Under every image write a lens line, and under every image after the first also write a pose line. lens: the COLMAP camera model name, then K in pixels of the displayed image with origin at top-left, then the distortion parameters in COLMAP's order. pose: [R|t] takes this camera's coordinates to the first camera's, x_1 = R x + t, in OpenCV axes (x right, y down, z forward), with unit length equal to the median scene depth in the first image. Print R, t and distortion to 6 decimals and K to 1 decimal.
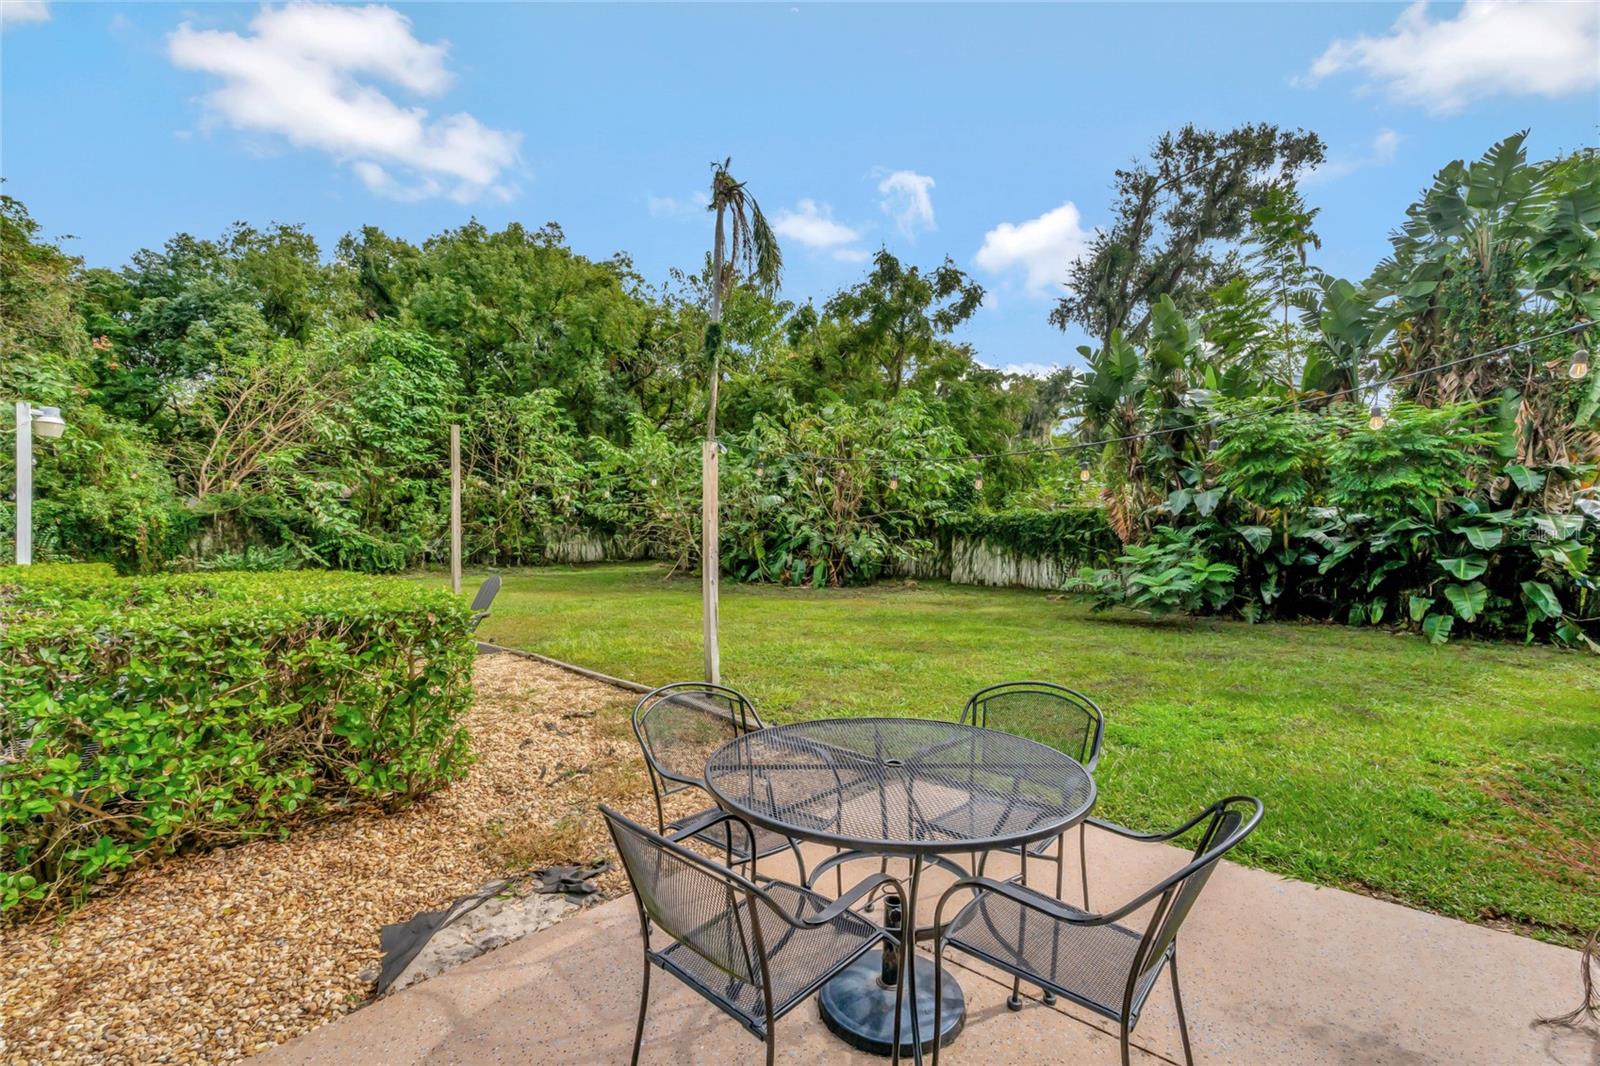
lens RADIAL K [[705.2, 0, 804.9], [0, 705.2, 533.7], [0, 0, 1]] dist [0.001373, 0.001054]
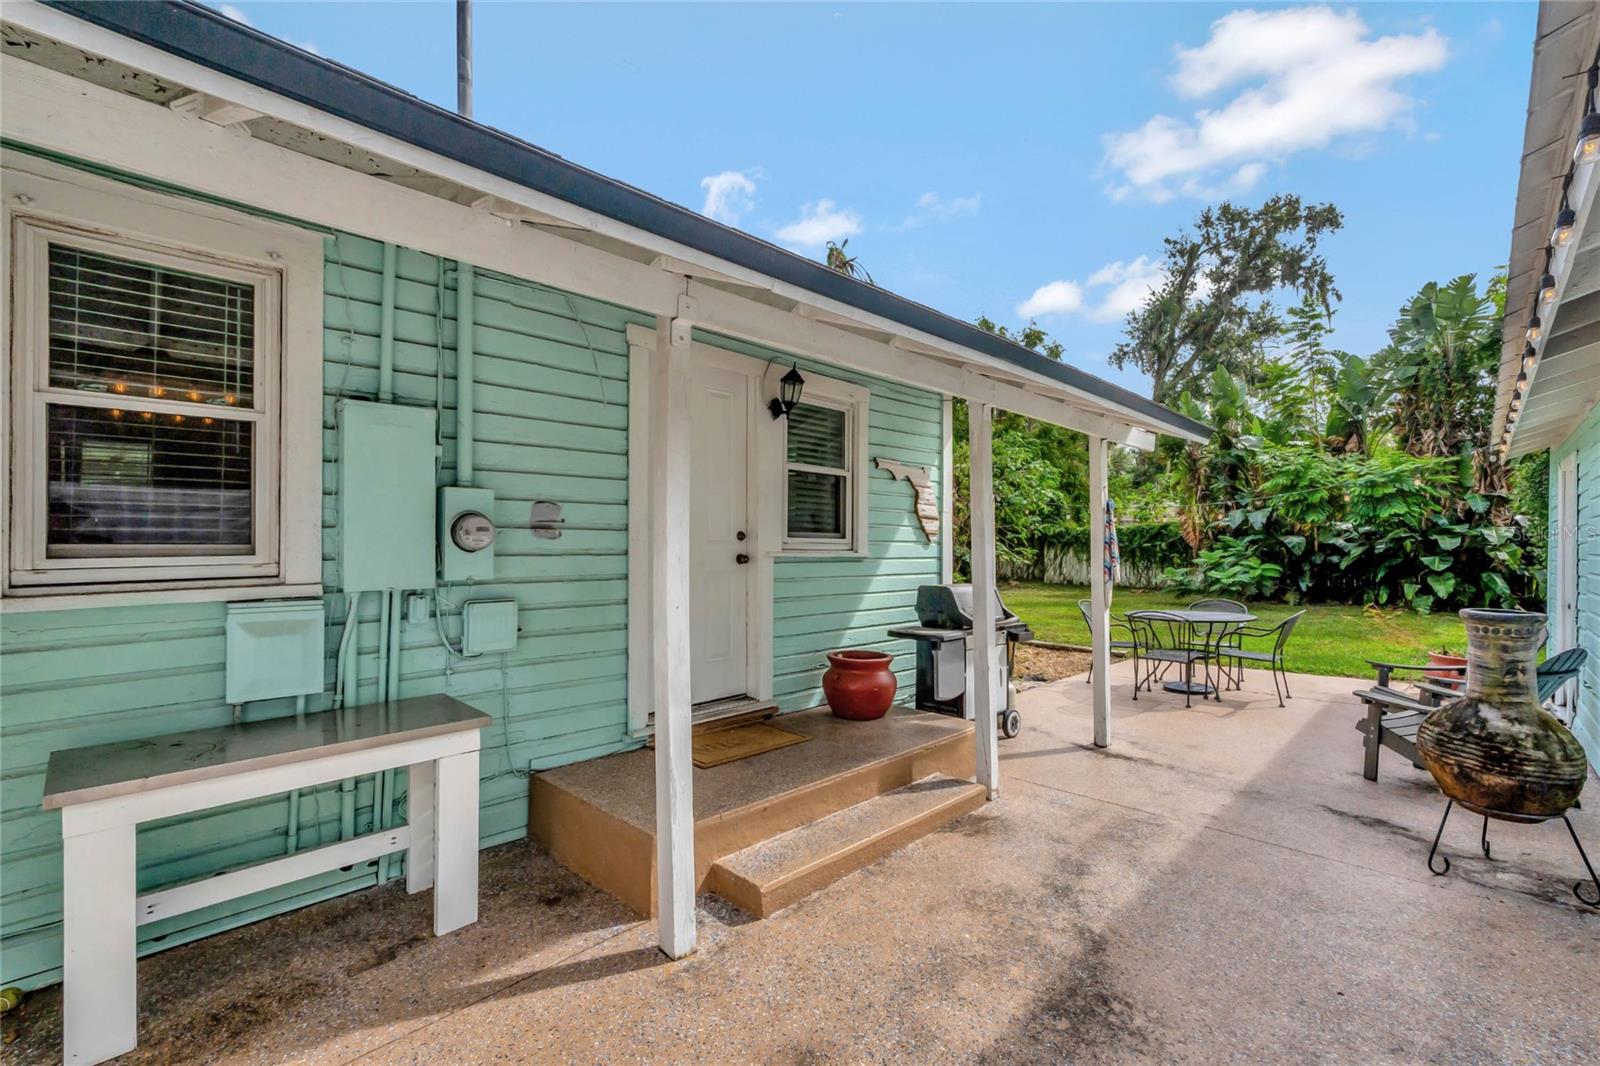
lens RADIAL K [[705.2, 0, 806.5], [0, 705.2, 534.9], [0, 0, 1]] dist [0.001373, 0.001054]
pose [[0.999528, -0.012531, -0.028051, -0.271448], [0.012119, 0.999817, -0.014799, -0.003462], [0.028232, 0.014452, 0.999497, -0.401294]]
